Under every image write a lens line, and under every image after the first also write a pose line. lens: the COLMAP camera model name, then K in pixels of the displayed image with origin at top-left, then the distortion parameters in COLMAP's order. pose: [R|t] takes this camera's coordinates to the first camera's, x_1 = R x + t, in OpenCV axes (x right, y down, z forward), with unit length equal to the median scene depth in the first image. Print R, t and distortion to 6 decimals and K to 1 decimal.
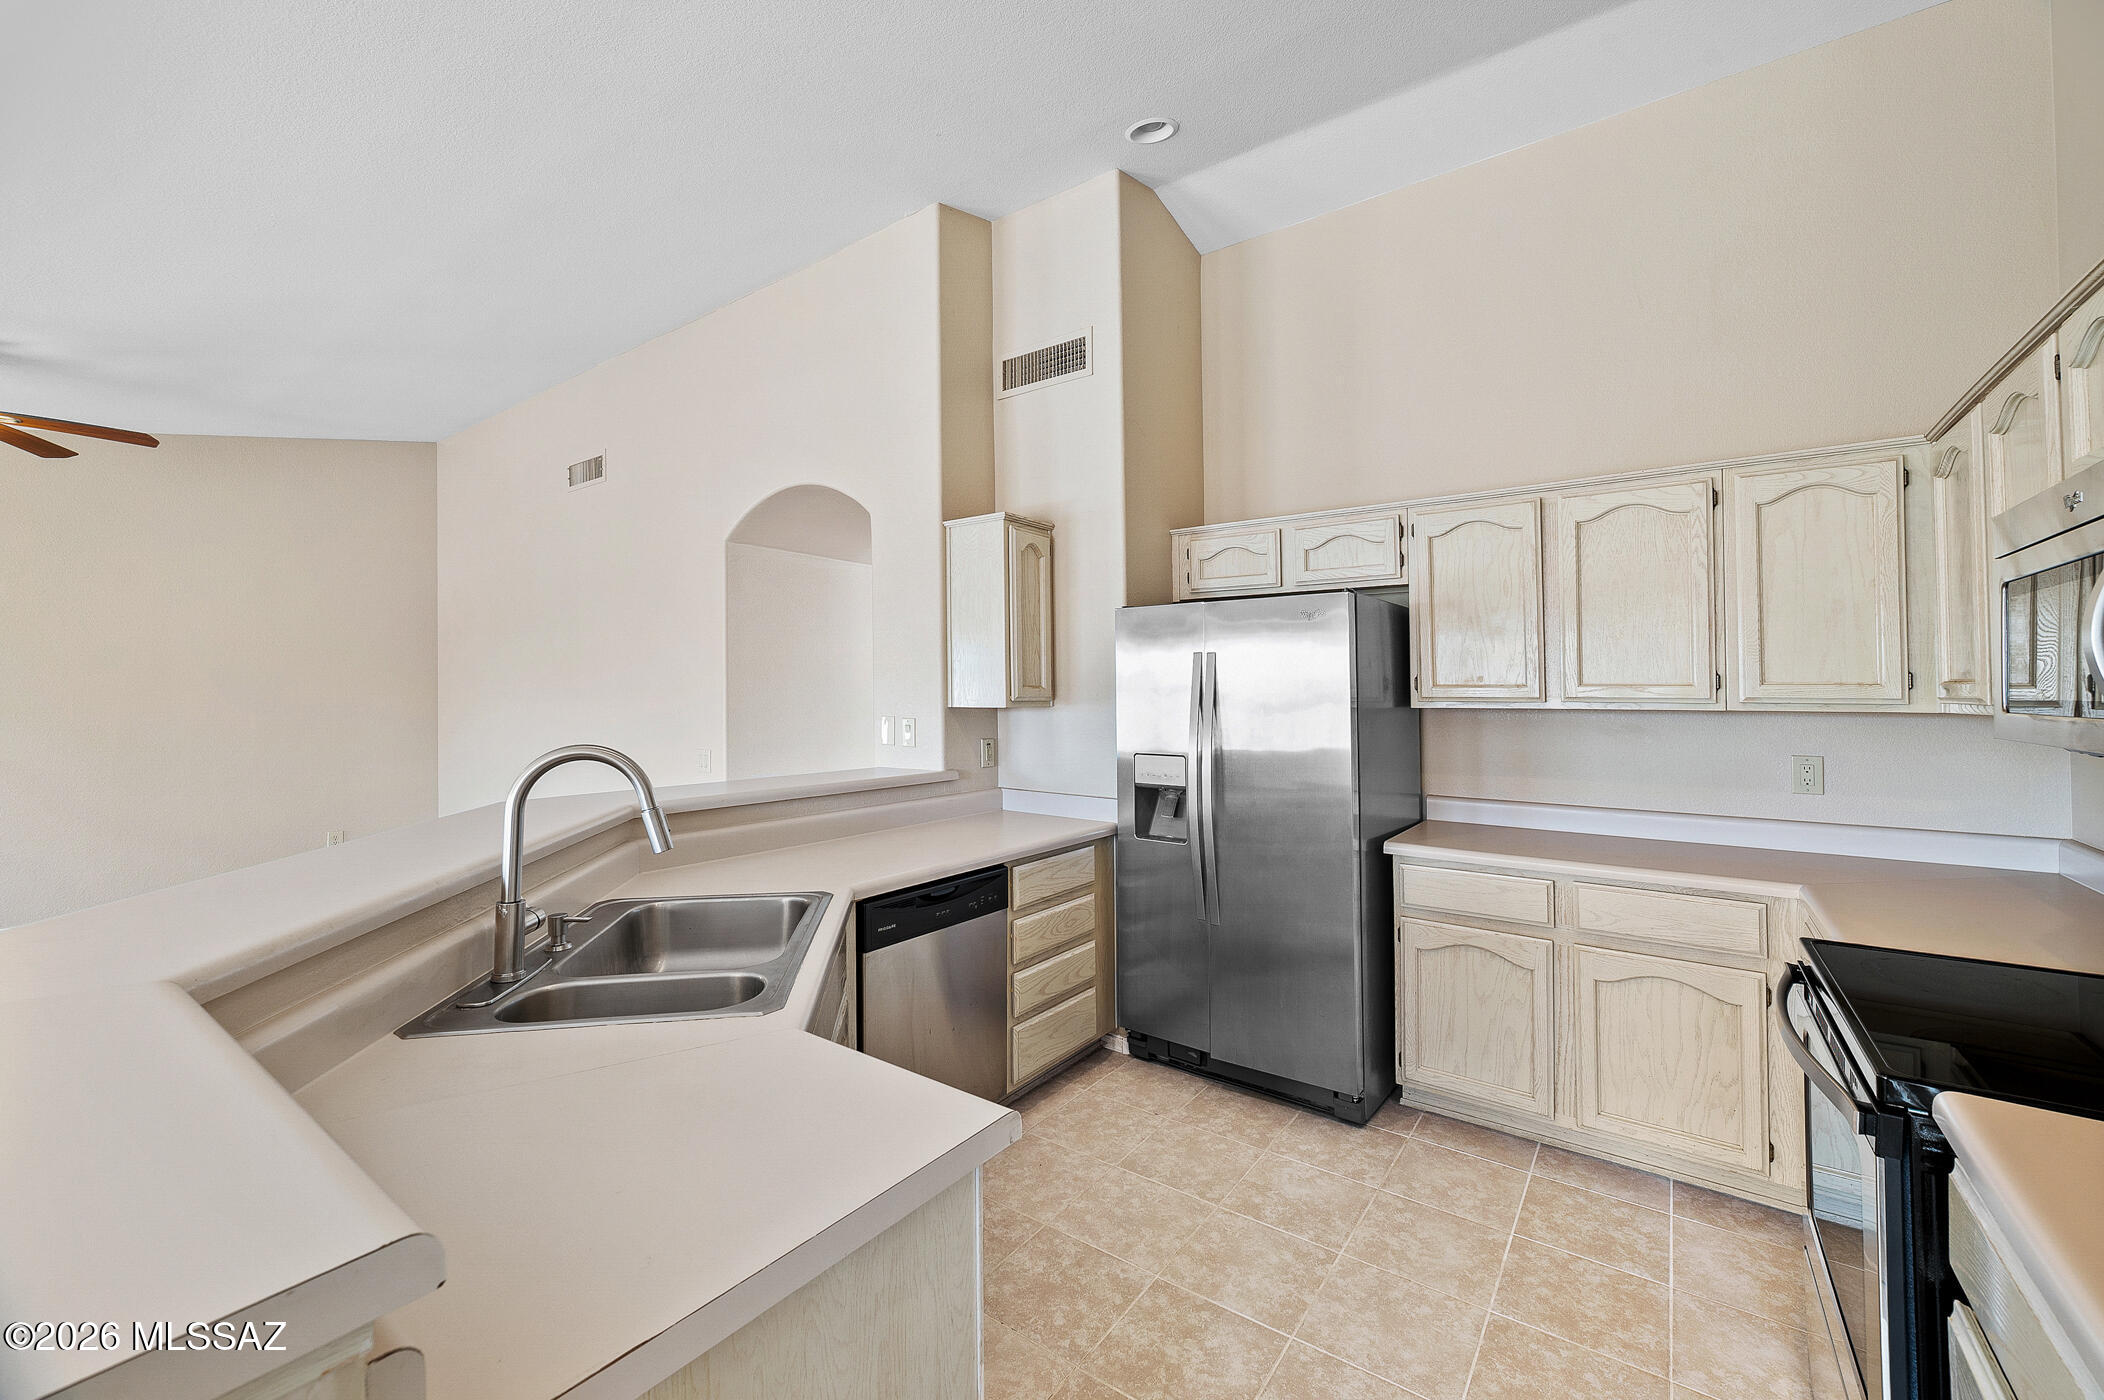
lens RADIAL K [[845.7, 0, 1065.2], [0, 845.7, 681.0], [0, 0, 1]] dist [0.001788, 0.001092]
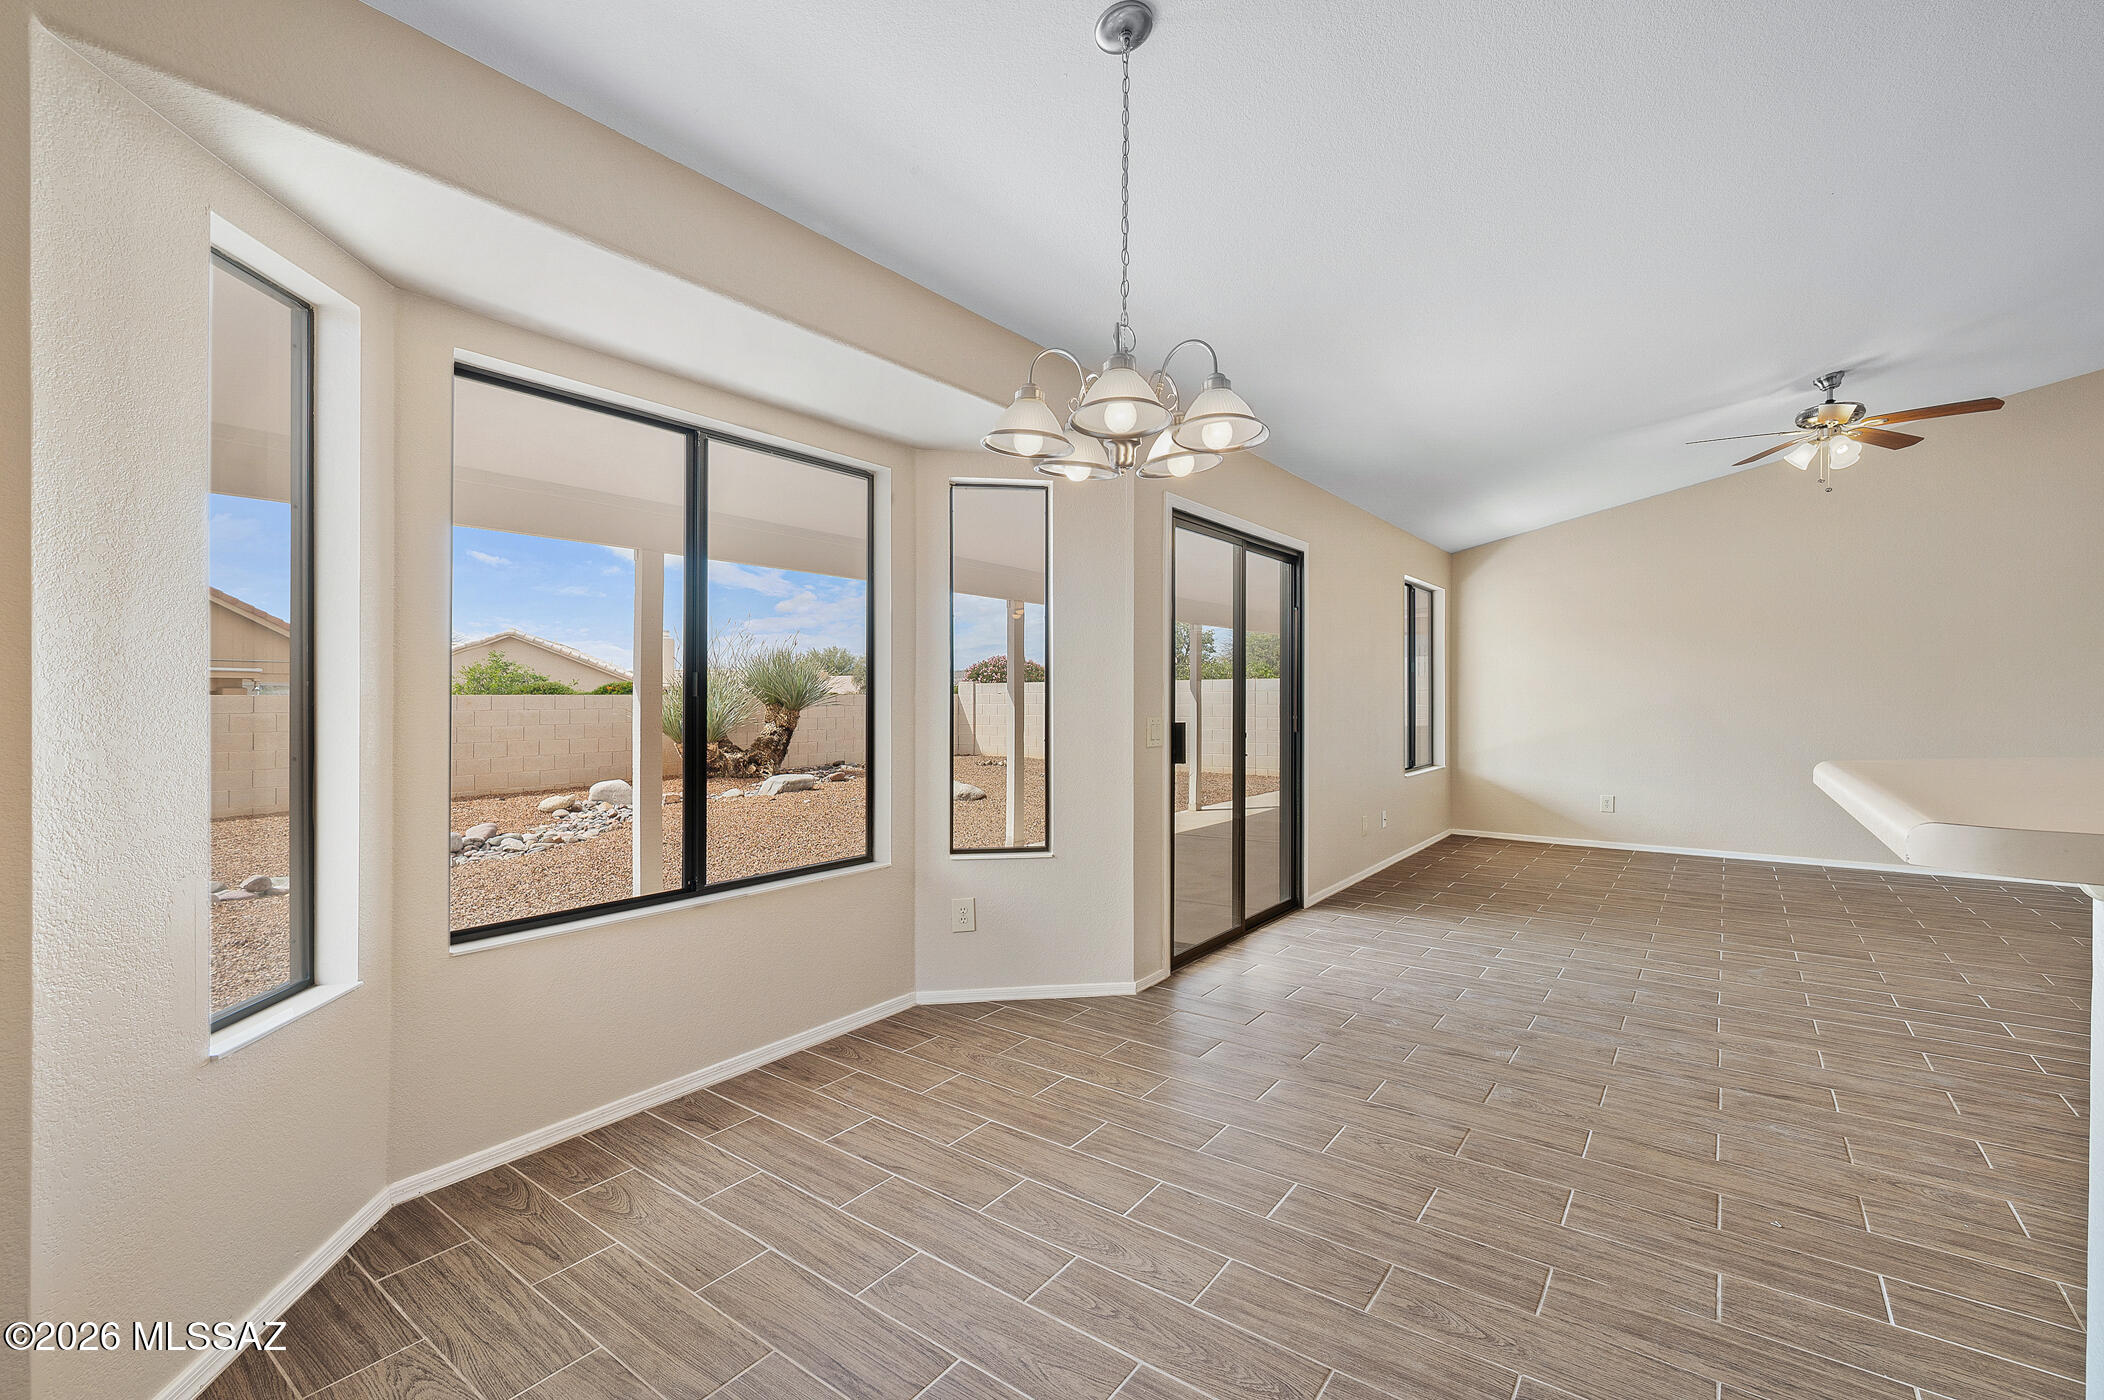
lens RADIAL K [[911.0, 0, 1056.6], [0, 911.0, 701.2], [0, 0, 1]] dist [0.000857, -0.000017]
pose [[-0.014271, 0.007585, -0.999869, 0.052438], [0.016009, 0.999845, 0.007357, 0.065027], [0.999770, -0.015902, -0.014390, -0.155510]]
